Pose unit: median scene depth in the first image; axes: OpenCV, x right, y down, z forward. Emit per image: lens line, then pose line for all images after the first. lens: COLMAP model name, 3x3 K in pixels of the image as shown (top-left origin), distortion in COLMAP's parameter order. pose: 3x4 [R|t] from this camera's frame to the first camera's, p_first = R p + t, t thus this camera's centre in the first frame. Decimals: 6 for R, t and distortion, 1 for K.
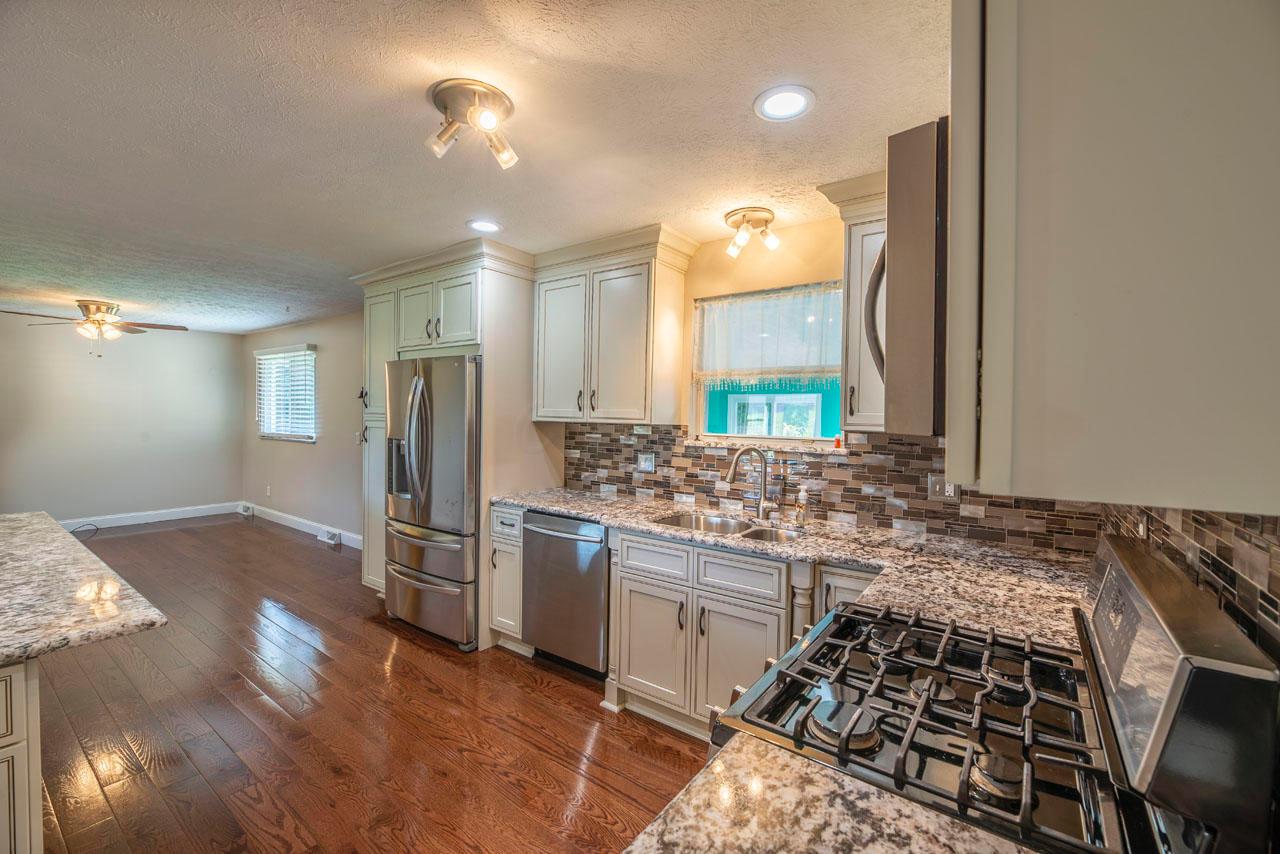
lens RADIAL K [[543.2, 0, 649.0], [0, 543.2, 426.6], [0, 0, 1]] dist [-0.002190, -0.003387]
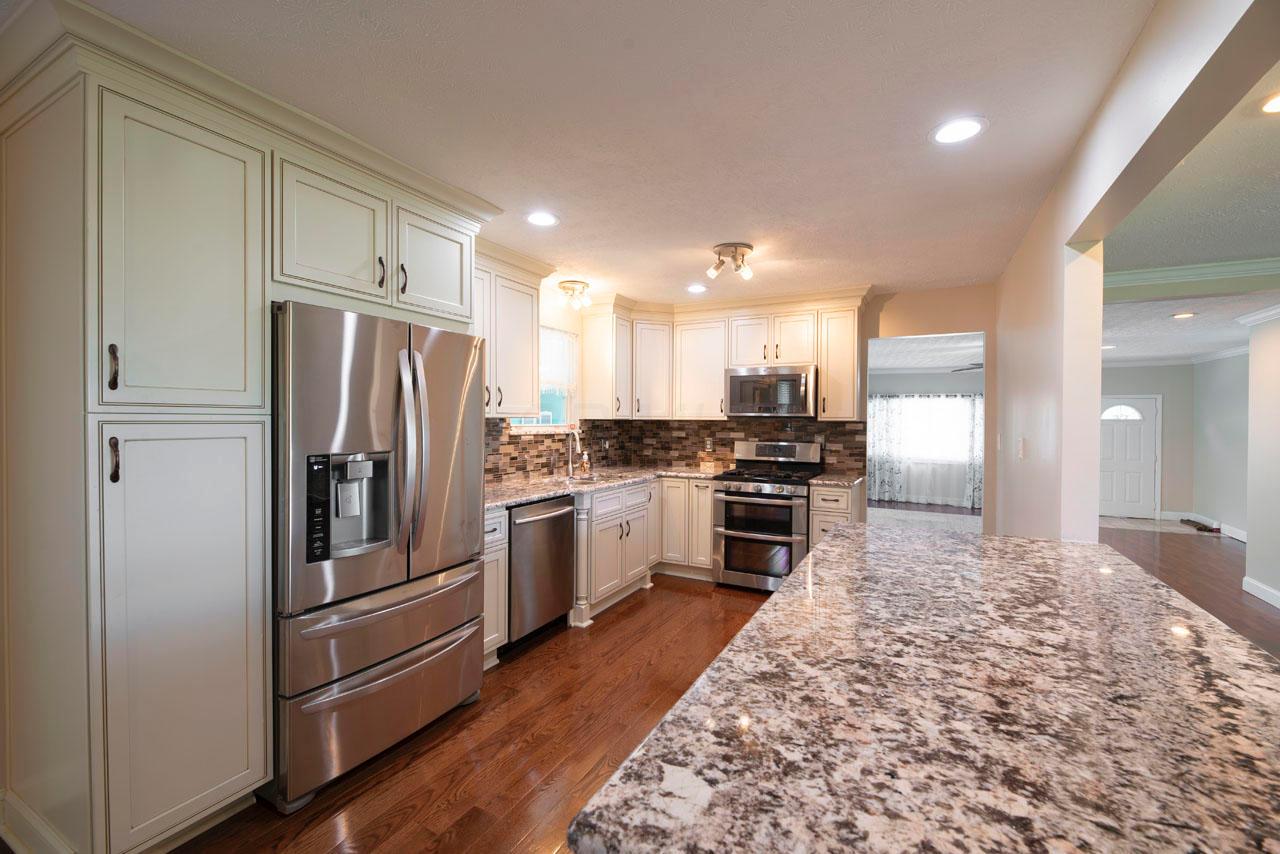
lens RADIAL K [[543.2, 0, 649.8], [0, 543.2, 429.5], [0, 0, 1]] dist [-0.002190, -0.003387]
pose [[-0.167933, -0.039493, 0.985007, -1.217459], [0.006555, 0.999130, 0.041176, -0.026518], [-0.985777, 0.013372, -0.167528, 0.903487]]
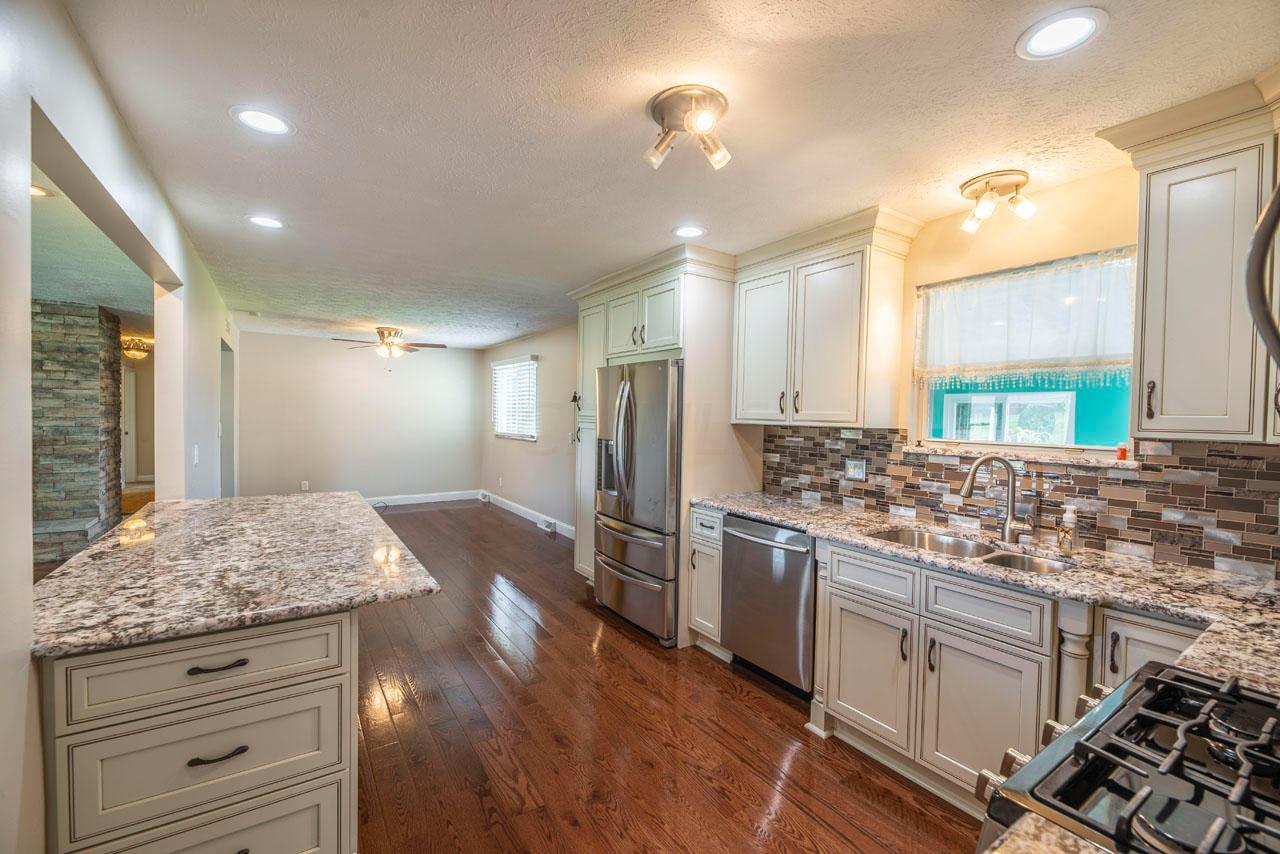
lens RADIAL K [[543.2, 0, 635.2], [0, 543.2, 426.2], [0, 0, 1]] dist [-0.002190, -0.003387]
pose [[0.934729, 0.006961, -0.355294, -0.029635], [-0.008850, 0.999954, -0.003693, -0.000073], [0.355252, 0.006597, 0.934747, 0.013058]]
